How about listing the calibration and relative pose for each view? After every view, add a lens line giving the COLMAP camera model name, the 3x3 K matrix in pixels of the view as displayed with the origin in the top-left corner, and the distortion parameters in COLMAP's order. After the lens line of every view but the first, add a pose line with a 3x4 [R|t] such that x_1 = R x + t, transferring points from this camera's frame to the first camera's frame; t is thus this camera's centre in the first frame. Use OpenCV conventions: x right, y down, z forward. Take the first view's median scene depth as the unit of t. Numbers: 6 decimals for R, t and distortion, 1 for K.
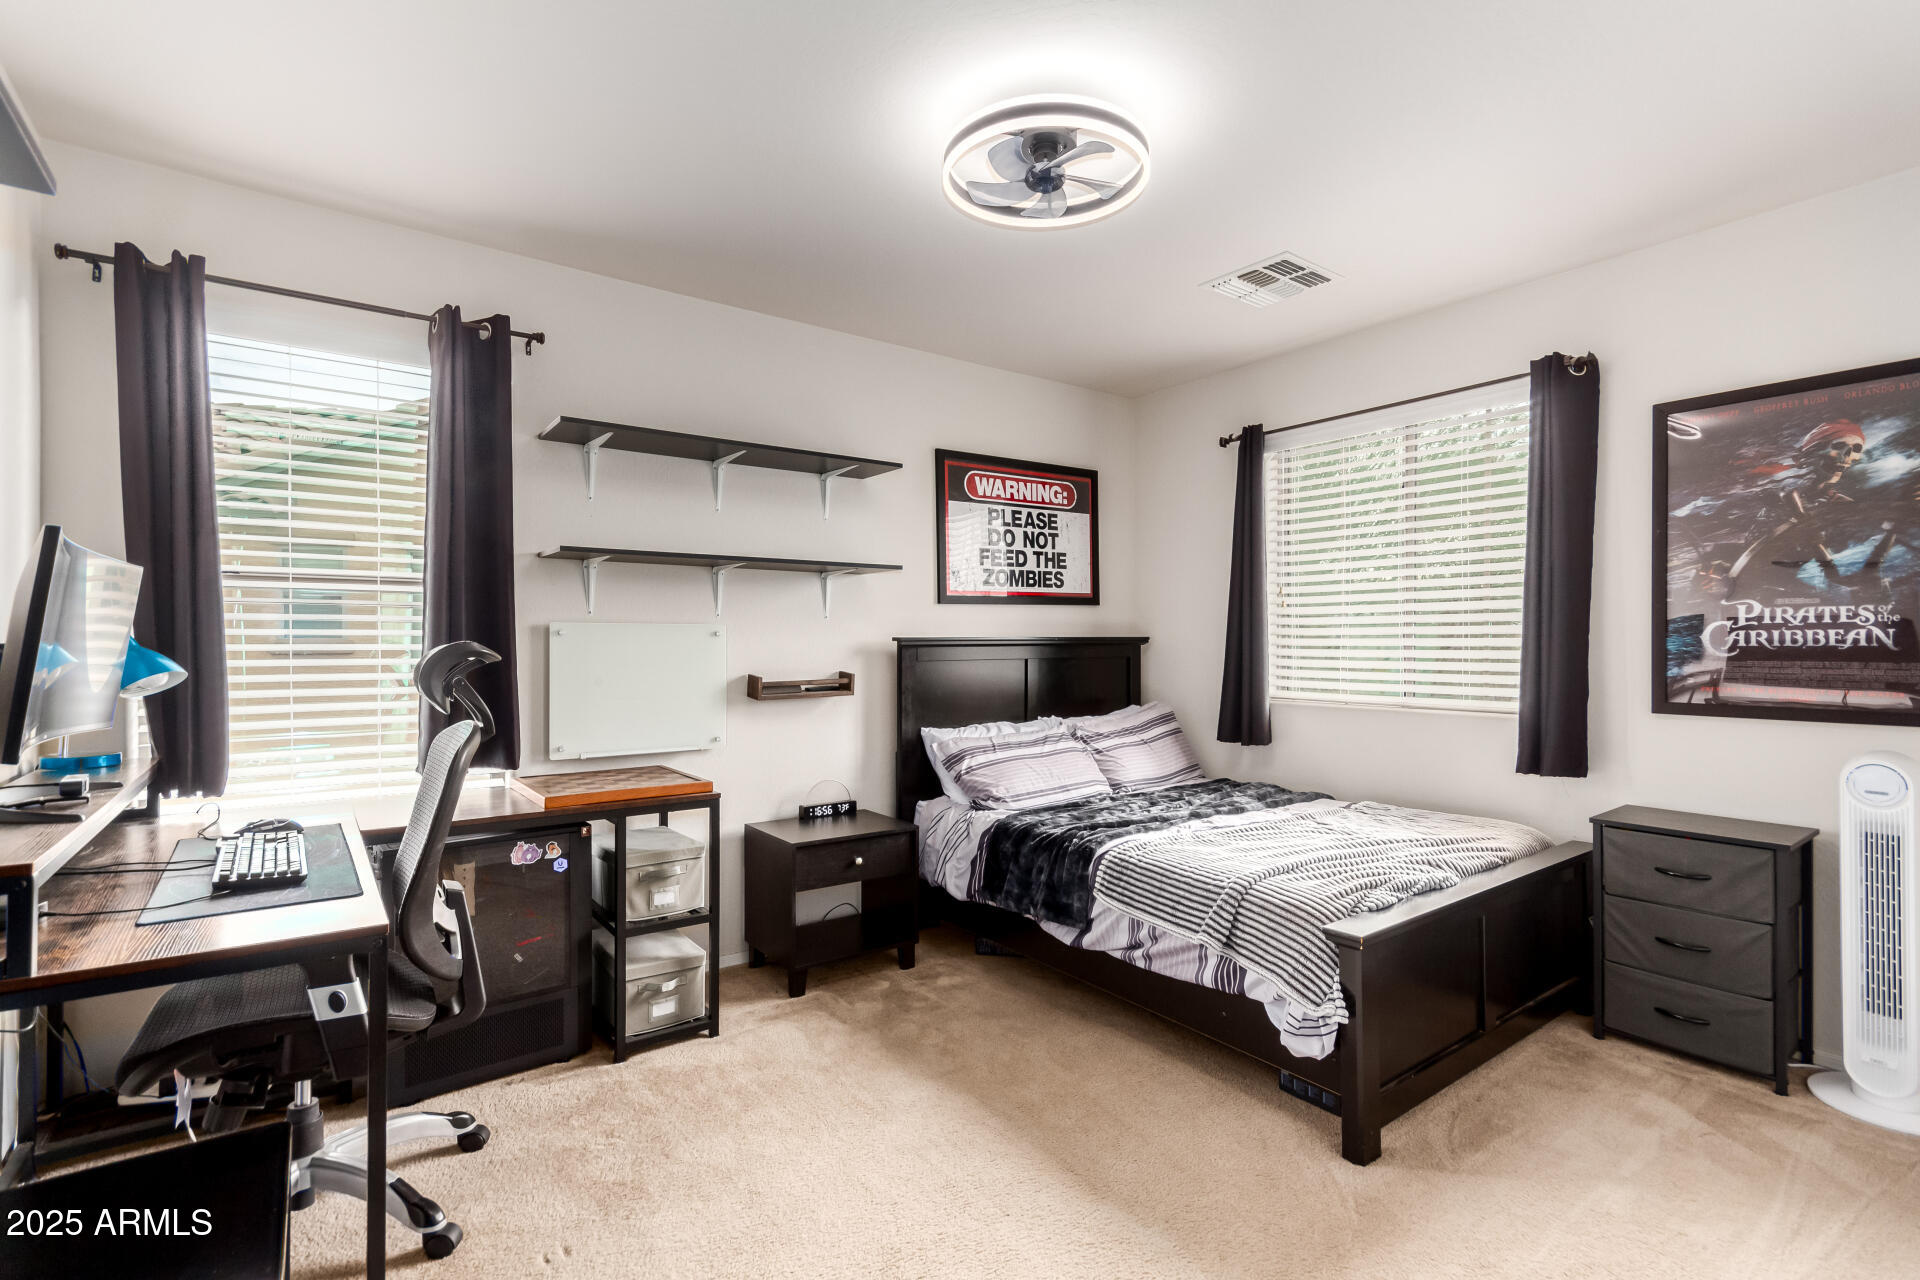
lens RADIAL K [[879.8, 0, 968.3], [0, 879.8, 654.0], [0, 0, 1]] dist [0.004405, 0.001141]
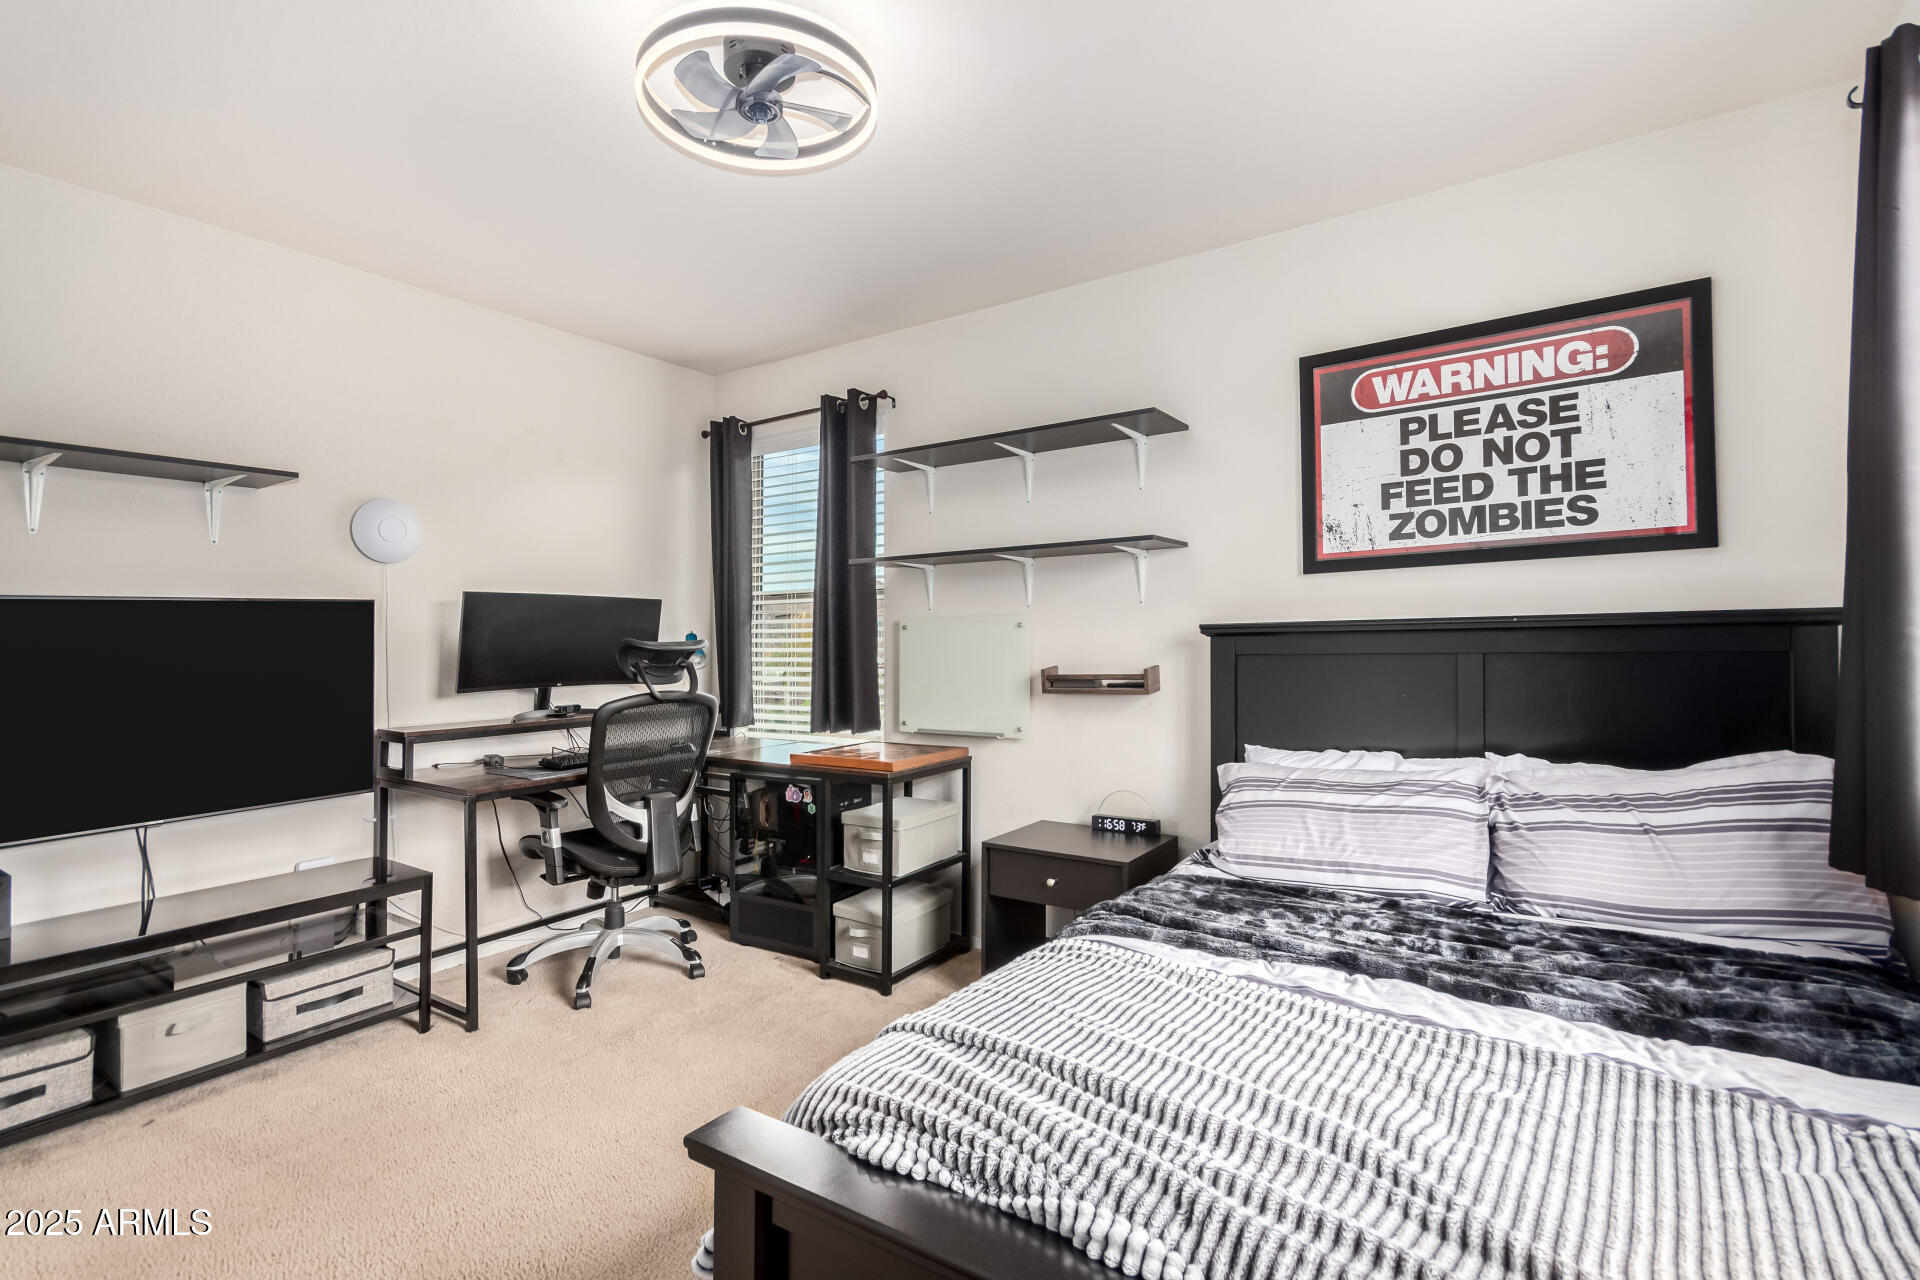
lens RADIAL K [[923.4, 0, 988.5], [0, 923.4, 629.2], [0, 0, 1]] dist [-0.000012, 0.000624]
pose [[0.330149, -0.010624, -0.943869, 0.545895], [0.003999, 0.999943, -0.009856, -0.006227], [0.943920, -0.000520, 0.330173, 0.478934]]
